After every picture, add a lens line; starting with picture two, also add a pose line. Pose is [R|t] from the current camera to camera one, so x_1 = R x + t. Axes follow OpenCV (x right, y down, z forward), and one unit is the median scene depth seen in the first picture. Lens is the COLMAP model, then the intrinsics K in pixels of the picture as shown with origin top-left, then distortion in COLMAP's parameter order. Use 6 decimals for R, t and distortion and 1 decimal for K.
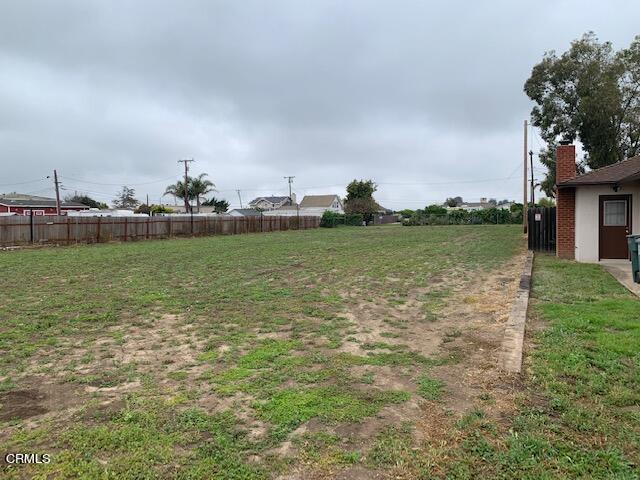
lens RADIAL K [[484.4, 0, 323.1], [0, 484.4, 238.1], [0, 0, 1]] dist [0.015073, -0.009244]
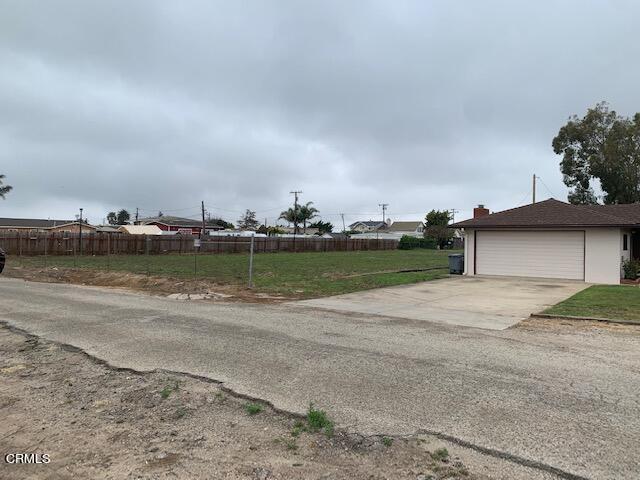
lens RADIAL K [[484.4, 0, 323.1], [0, 484.4, 238.1], [0, 0, 1]] dist [0.015073, -0.009244]
pose [[0.974101, 0.028702, -0.224286, 0.066306], [-0.038361, 0.998509, -0.038829, 0.004000], [0.222838, 0.046427, 0.973749, -0.188519]]
